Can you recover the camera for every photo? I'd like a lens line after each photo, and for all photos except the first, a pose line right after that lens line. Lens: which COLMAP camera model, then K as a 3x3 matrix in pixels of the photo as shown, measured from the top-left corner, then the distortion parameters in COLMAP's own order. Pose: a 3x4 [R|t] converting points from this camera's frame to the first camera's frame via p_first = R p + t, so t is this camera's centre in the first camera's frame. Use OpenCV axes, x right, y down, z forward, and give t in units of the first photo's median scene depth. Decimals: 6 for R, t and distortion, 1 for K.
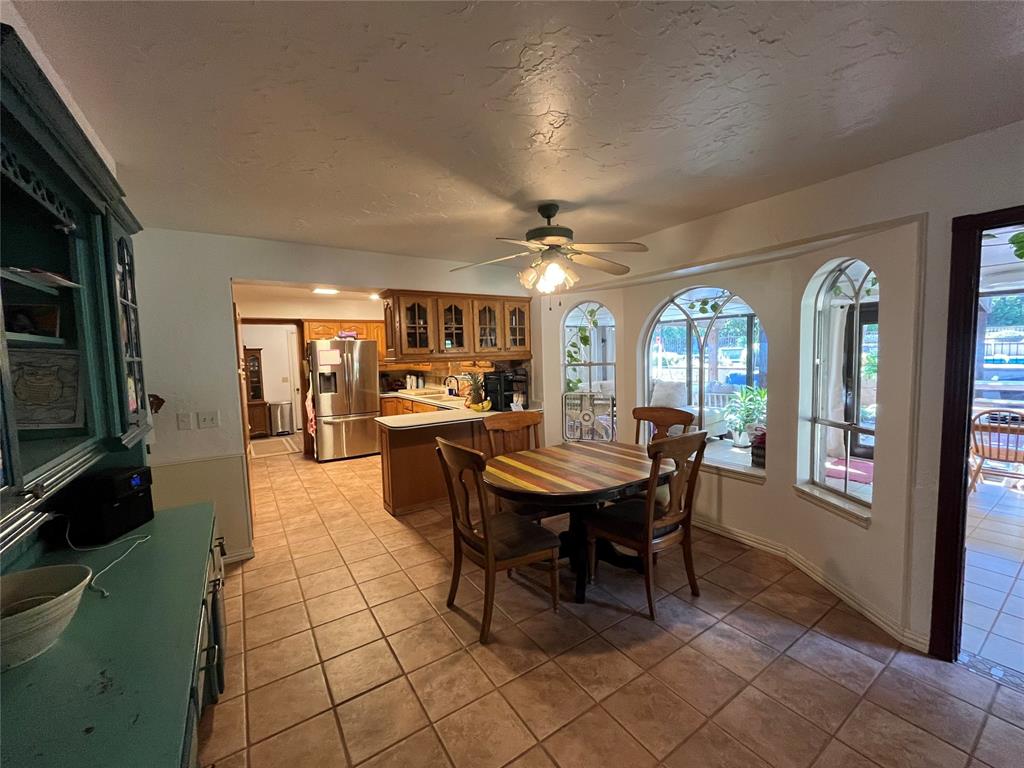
lens RADIAL K [[412.9, 0, 512.0], [0, 412.9, 384.0], [0, 0, 1]] dist [-0.000325, 0.000001]
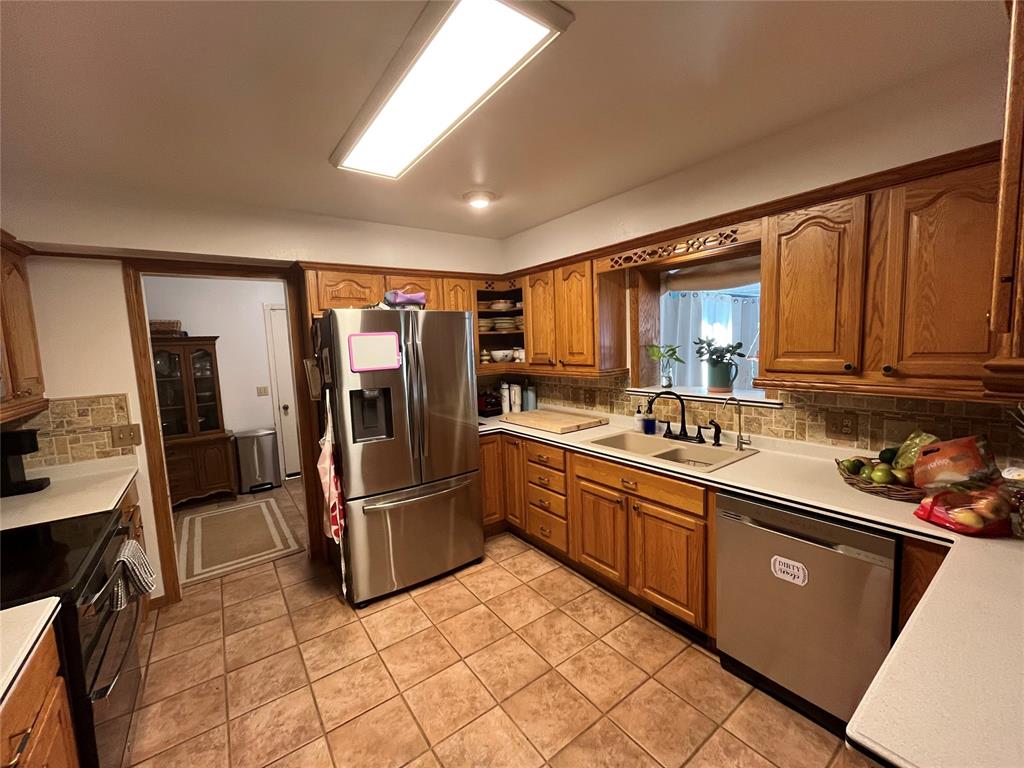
lens RADIAL K [[410.0, 0, 497.3], [0, 410.0, 385.4], [0, 0, 1]] dist [-0.001080, -0.000062]
pose [[0.999613, -0.015069, 0.023399, -0.304141], [0.014490, 0.999589, 0.024717, -0.036245], [-0.023762, -0.024369, 0.999421, 0.545439]]
